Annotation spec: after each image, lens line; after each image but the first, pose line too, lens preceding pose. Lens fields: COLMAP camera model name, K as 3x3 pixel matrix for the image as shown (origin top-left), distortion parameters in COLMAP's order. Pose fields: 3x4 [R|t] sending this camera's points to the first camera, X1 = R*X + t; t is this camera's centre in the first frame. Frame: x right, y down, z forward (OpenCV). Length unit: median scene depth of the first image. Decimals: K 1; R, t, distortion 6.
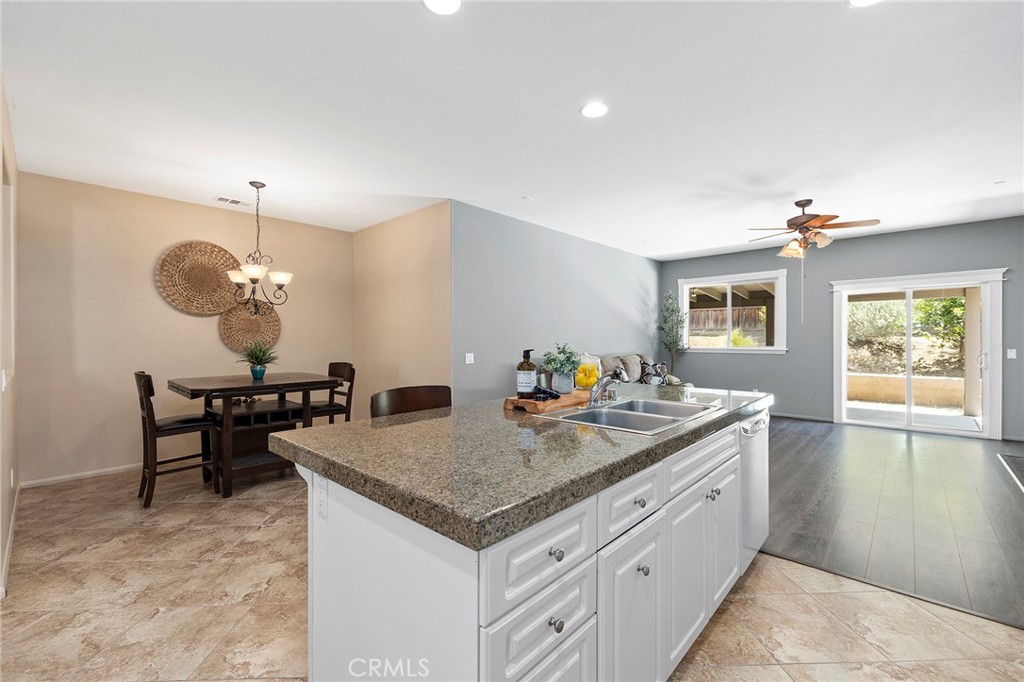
lens RADIAL K [[437.6, 0, 492.7], [0, 437.6, 341.2], [0, 0, 1]] dist [0.008431, -0.003330]
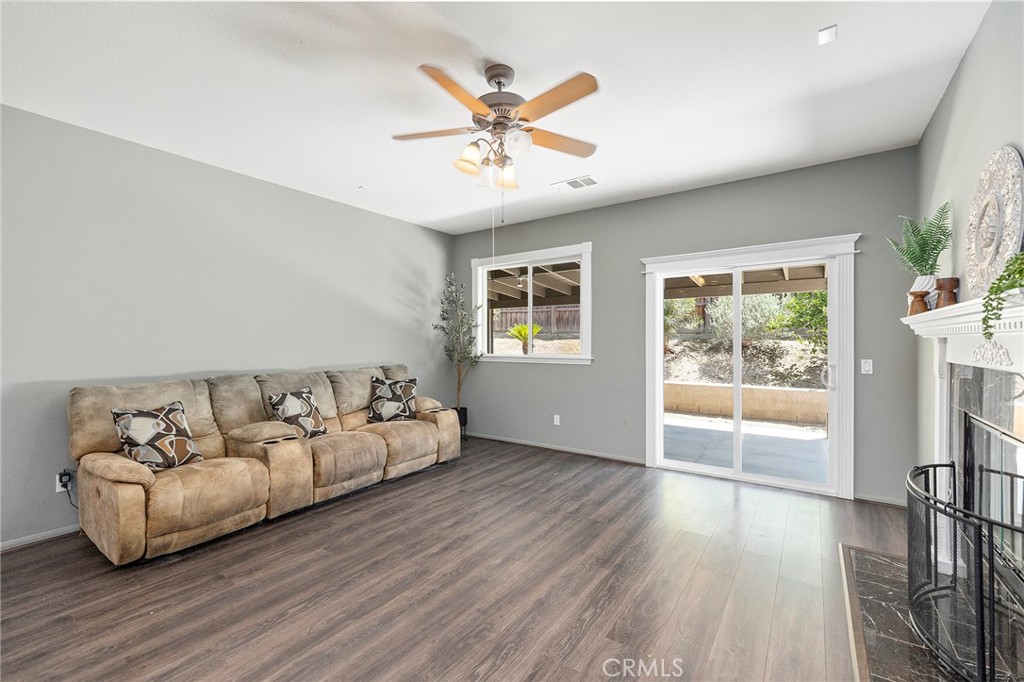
lens RADIAL K [[437.6, 0, 495.1], [0, 437.6, 342.2], [0, 0, 1]] dist [0.008431, -0.003330]
pose [[0.991187, 0.000283, 0.132472, 0.652693], [0.000445, 0.999985, -0.005463, -0.004331], [-0.132472, 0.005474, 0.991172, 0.510238]]
